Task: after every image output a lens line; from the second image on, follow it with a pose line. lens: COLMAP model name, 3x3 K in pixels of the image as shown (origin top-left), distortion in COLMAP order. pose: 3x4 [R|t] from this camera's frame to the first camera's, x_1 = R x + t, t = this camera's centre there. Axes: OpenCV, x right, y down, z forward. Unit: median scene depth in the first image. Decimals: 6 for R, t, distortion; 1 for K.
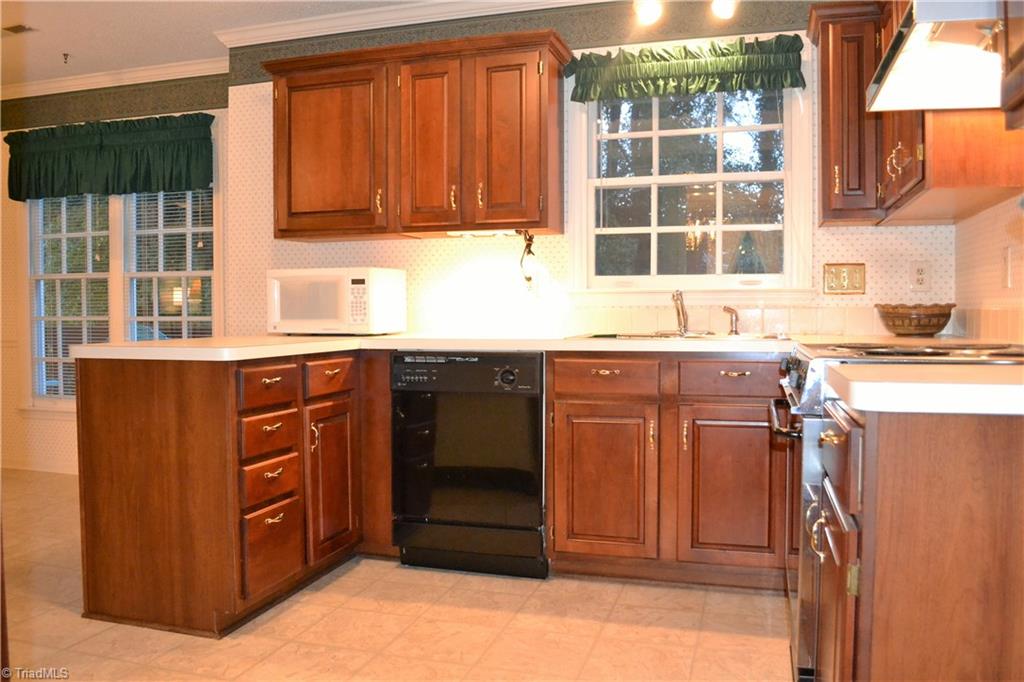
lens RADIAL K [[812.2, 0, 513.3], [0, 812.2, 341.6], [0, 0, 1]] dist [-0.079177, 0.002278]
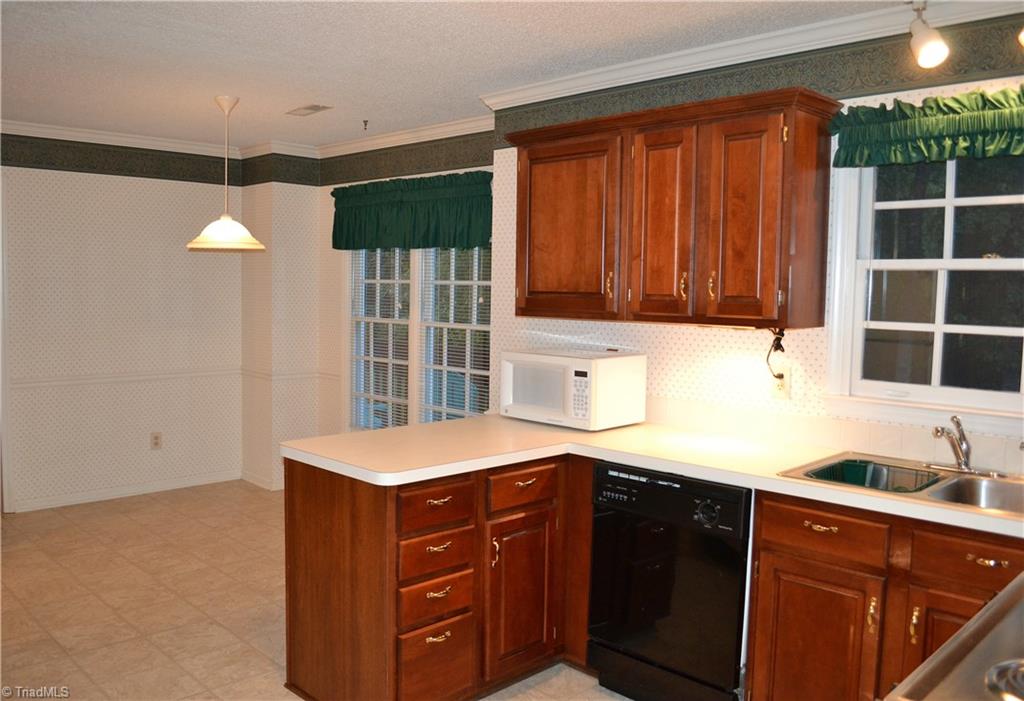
lens RADIAL K [[839.1, 0, 510.6], [0, 839.1, 349.1], [0, 0, 1]] dist [-0.085147, 0.011770]
pose [[0.877588, 0.054813, -0.476272, 0.195107], [-0.036537, 0.998200, 0.047556, -0.145338], [0.478021, -0.024333, 0.878011, 0.115019]]
